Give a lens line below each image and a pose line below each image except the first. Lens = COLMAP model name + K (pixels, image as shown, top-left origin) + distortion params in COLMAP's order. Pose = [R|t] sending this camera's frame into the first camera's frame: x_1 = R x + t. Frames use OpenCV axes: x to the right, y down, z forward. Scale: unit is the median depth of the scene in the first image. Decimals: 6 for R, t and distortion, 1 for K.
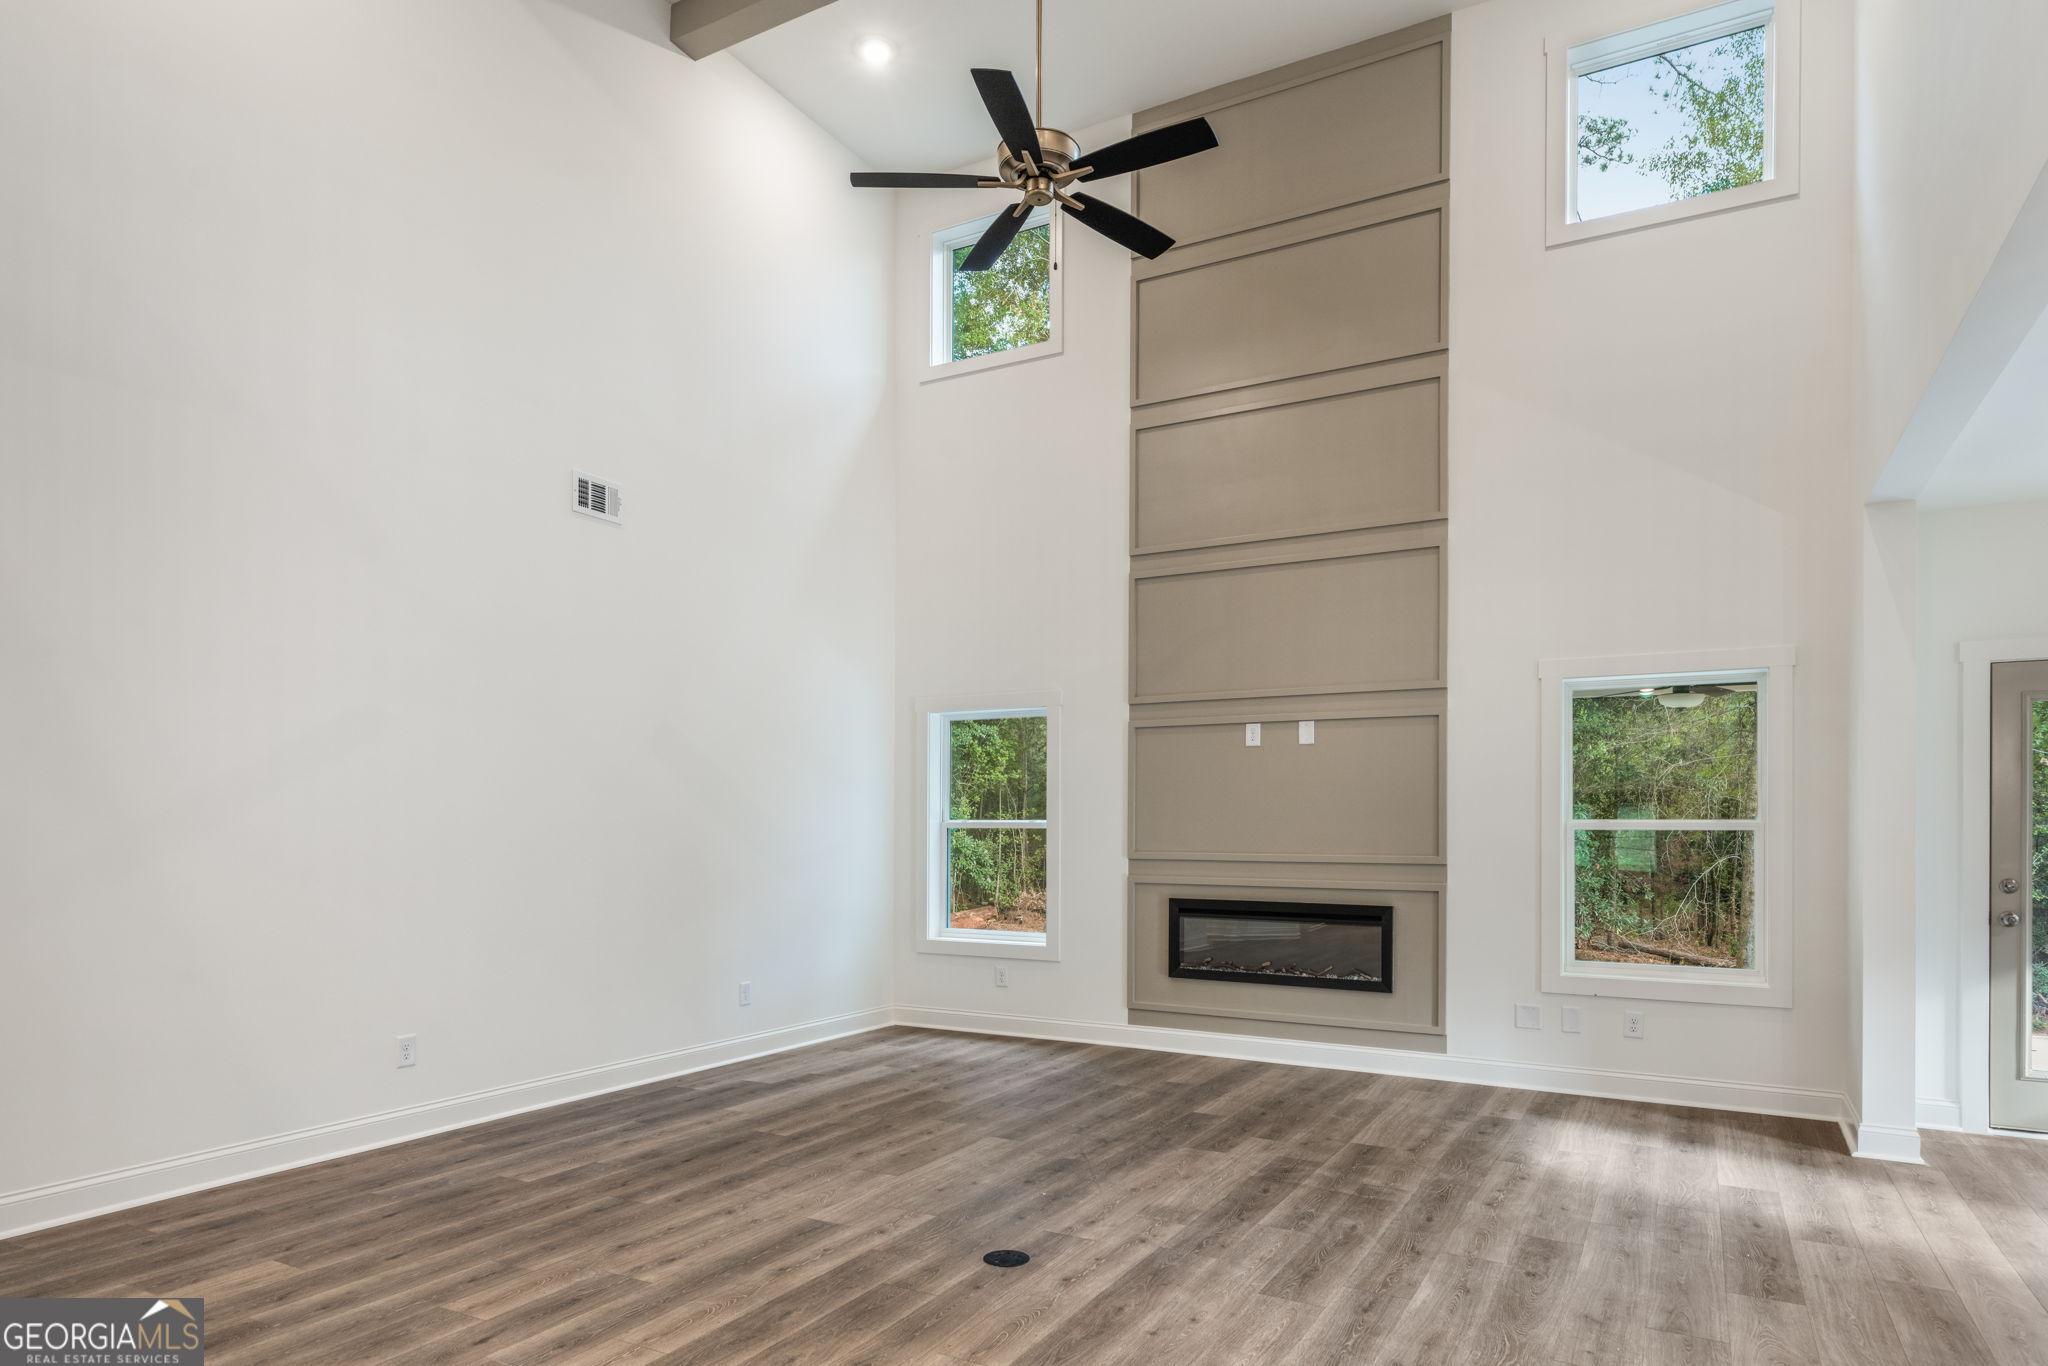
lens RADIAL K [[1198.4, 0, 1034.8], [0, 1198.4, 822.2], [0, 0, 1]] dist [0.006105, 0.002443]
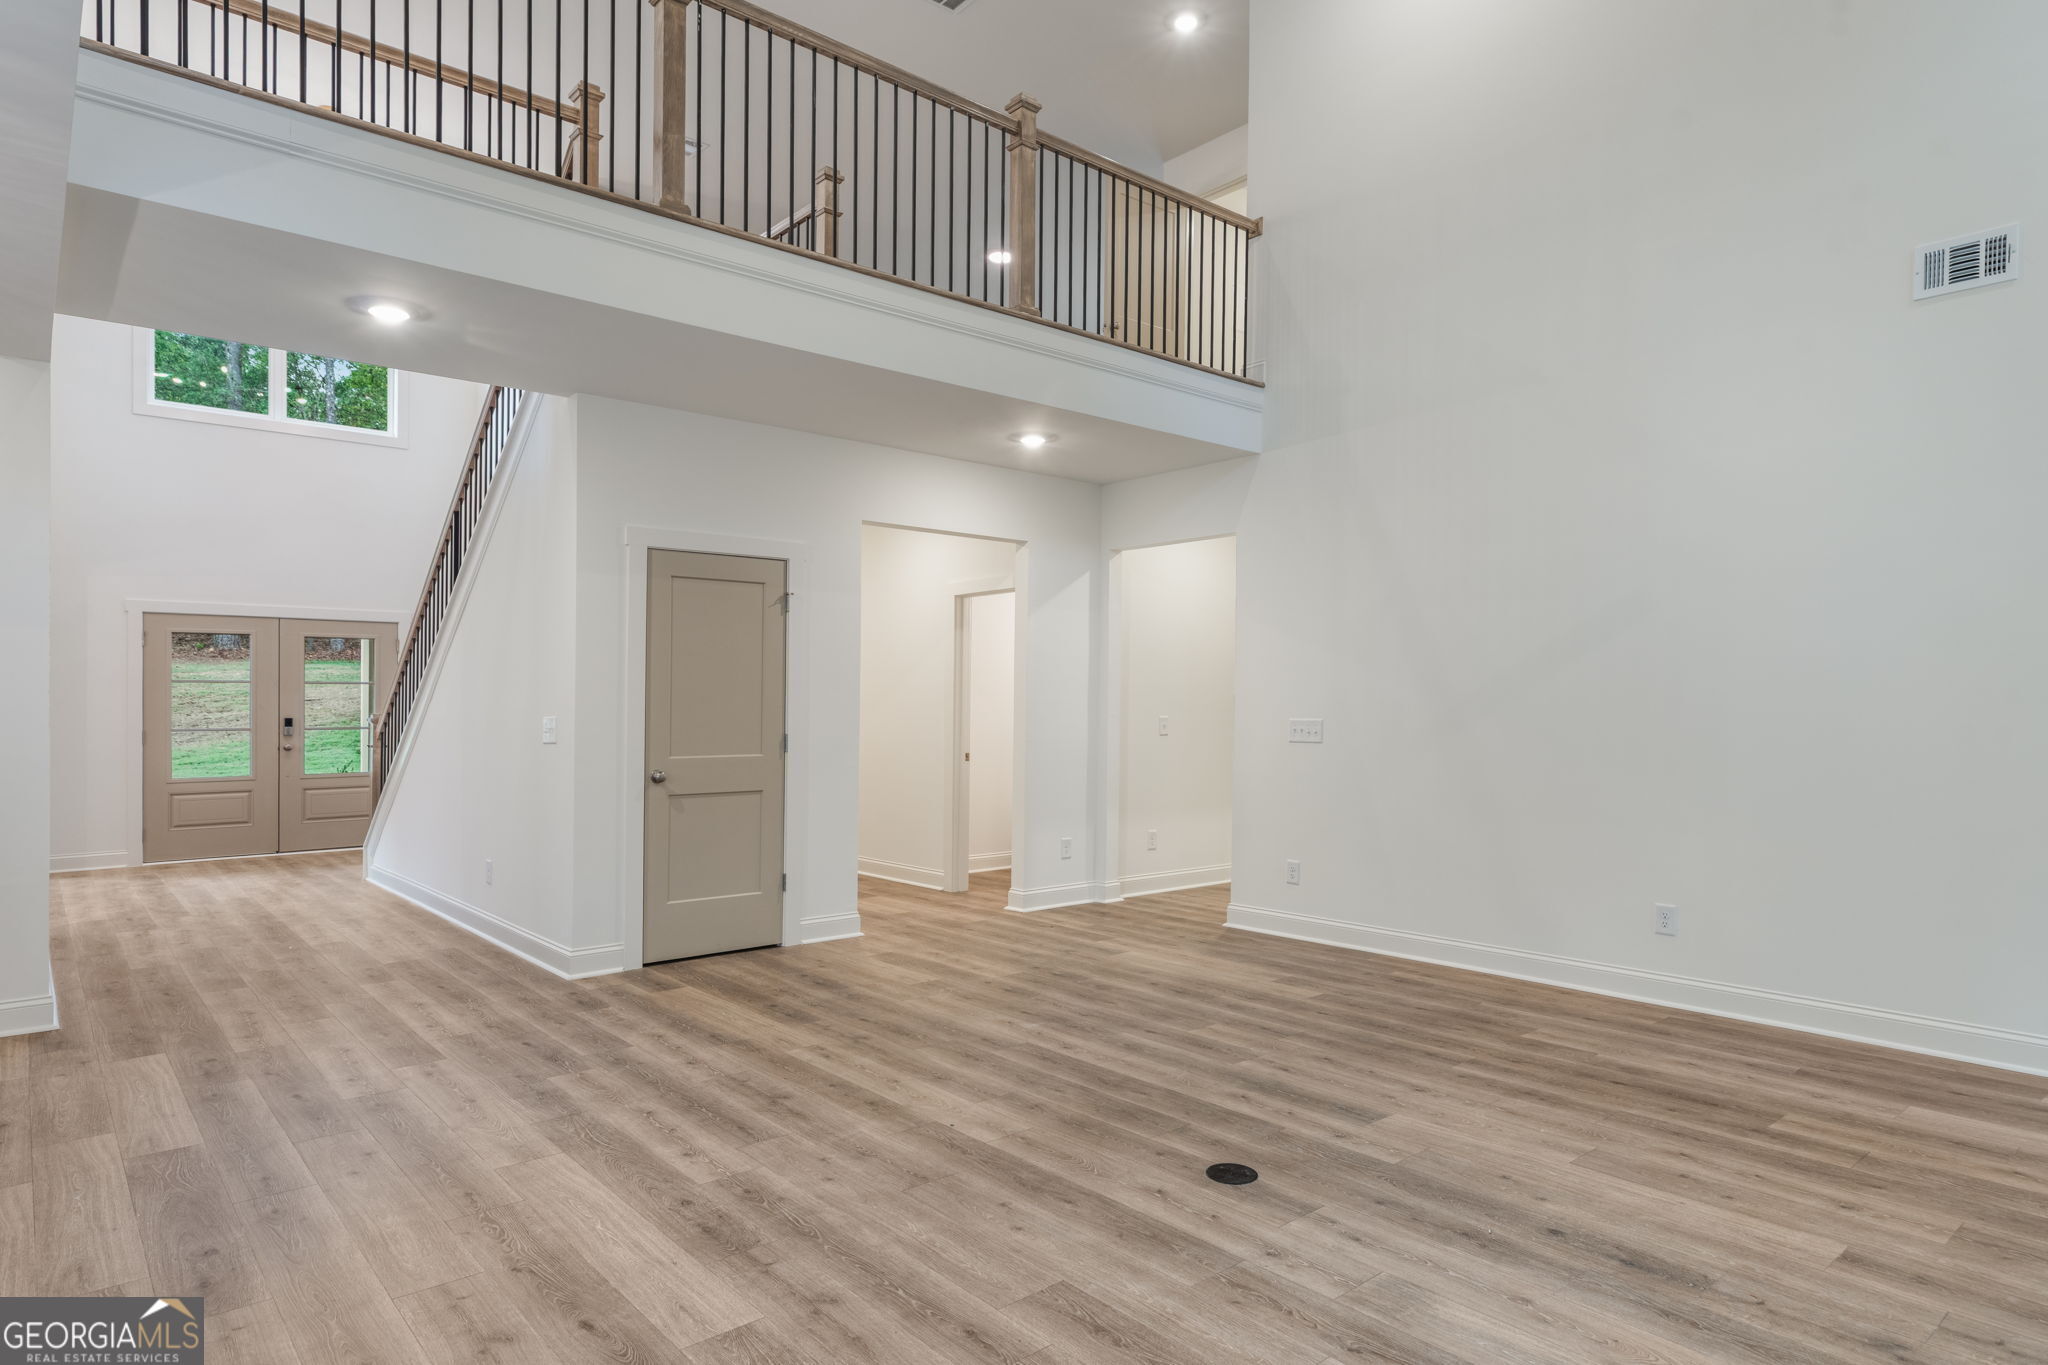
lens RADIAL K [[1161.5, 0, 1053.4], [0, 1161.5, 730.5], [0, 0, 1]] dist [0.013499, 0.001961]
pose [[-0.339457, 0.010082, -0.940567, 0.576456], [0.002464, 0.999949, 0.009830, 0.012435], [0.940618, 0.001020, -0.339465, 0.794911]]
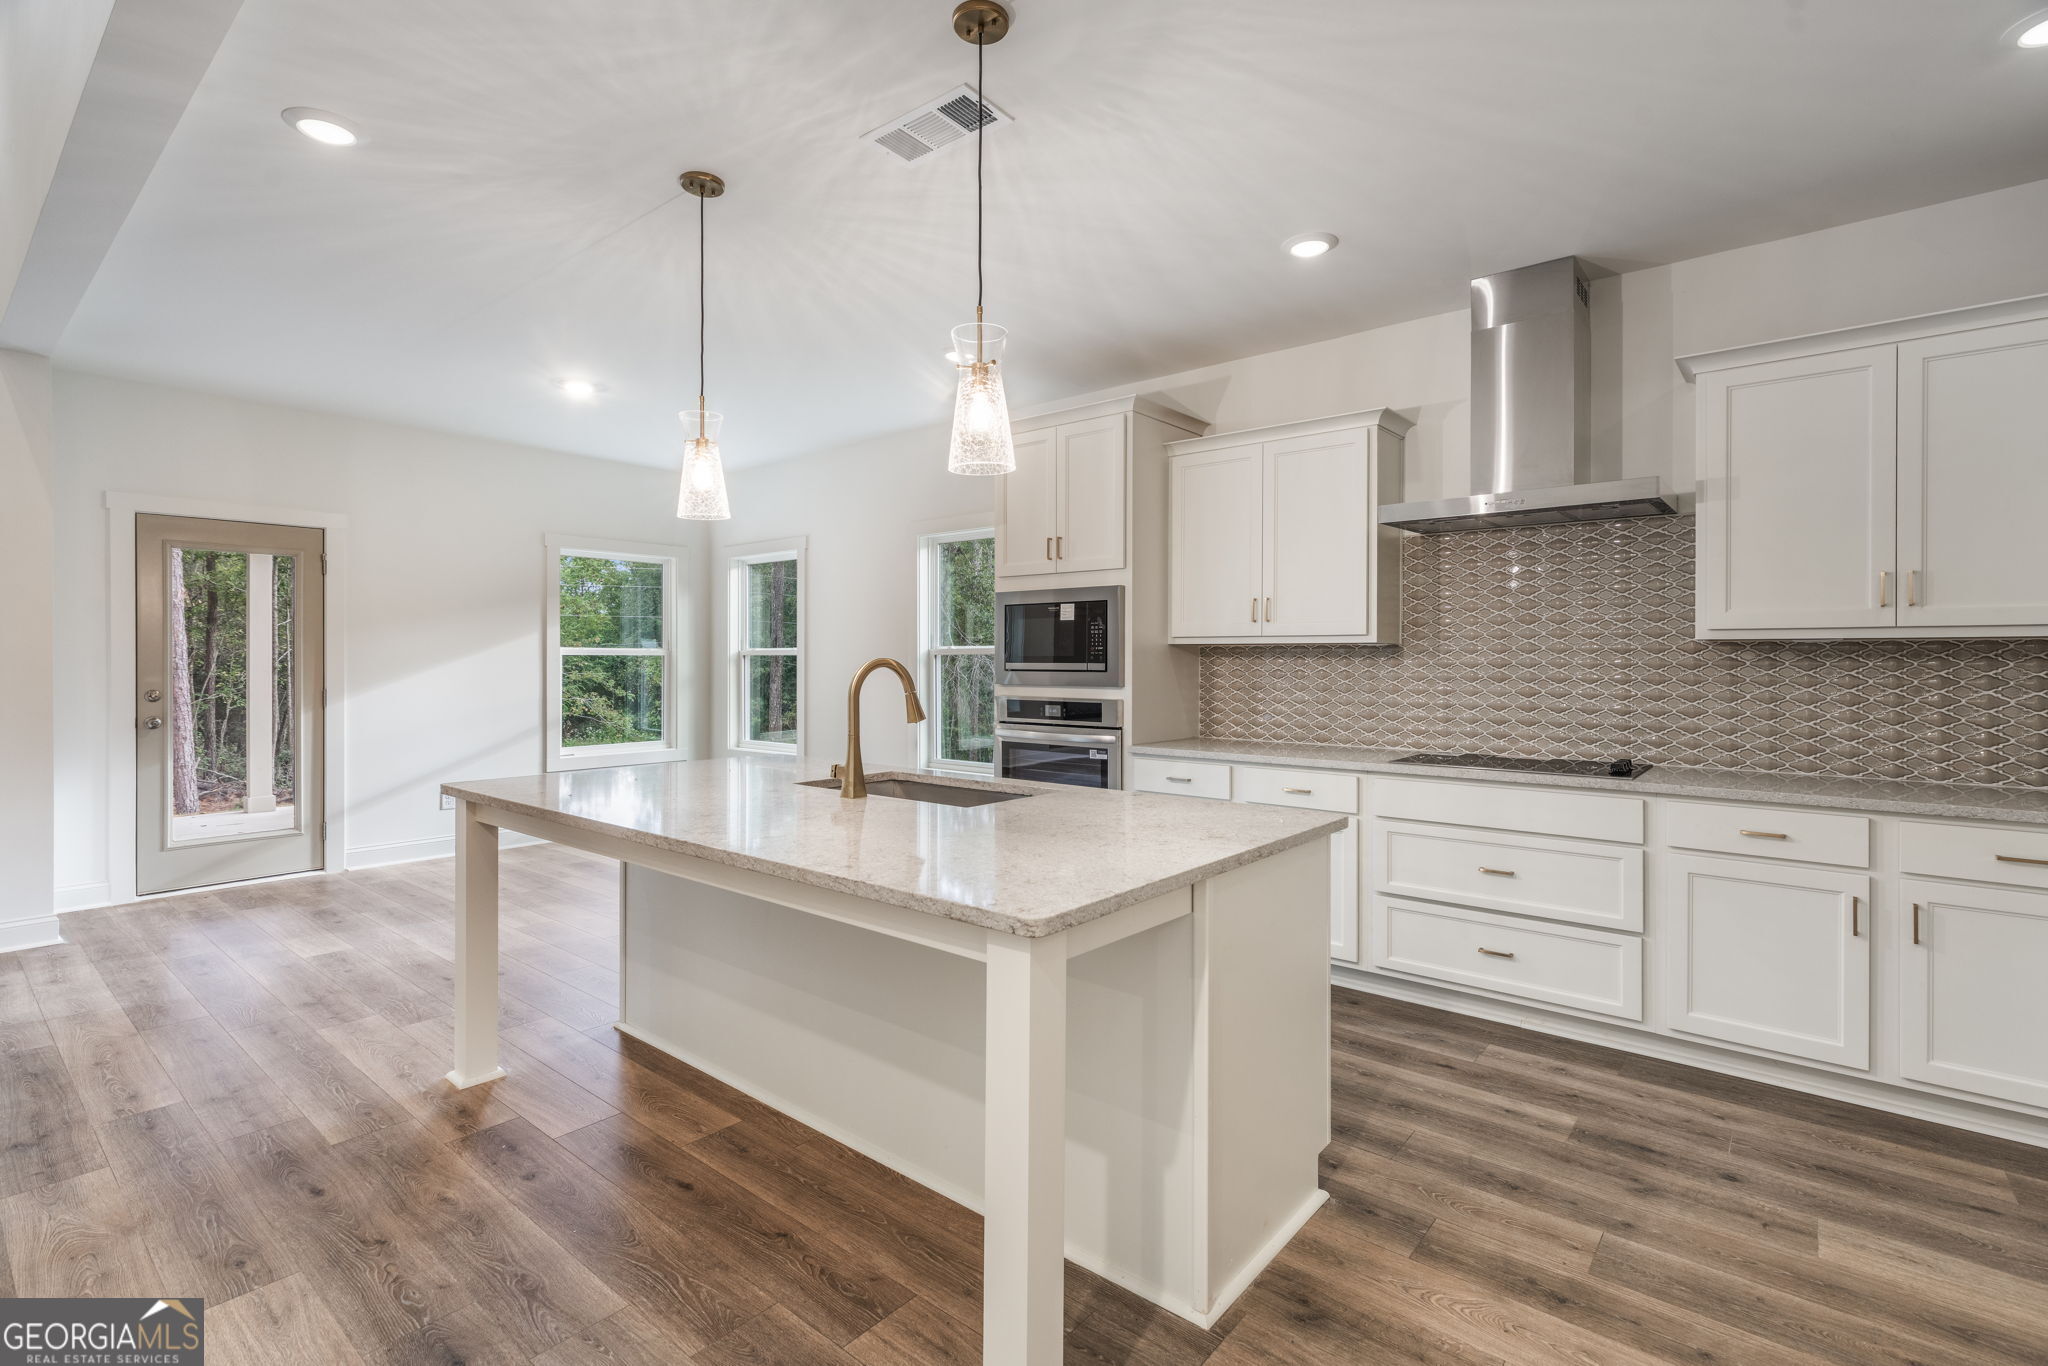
lens RADIAL K [[943.5, 0, 1029.4], [0, 943.5, 665.3], [0, 0, 1]] dist [0.007451, 0.001464]
pose [[0.189903, -0.013237, 0.981714, 0.025034], [-0.005589, 0.999878, 0.014563, 0.002133], [-0.981787, -0.008252, 0.189806, -0.063334]]
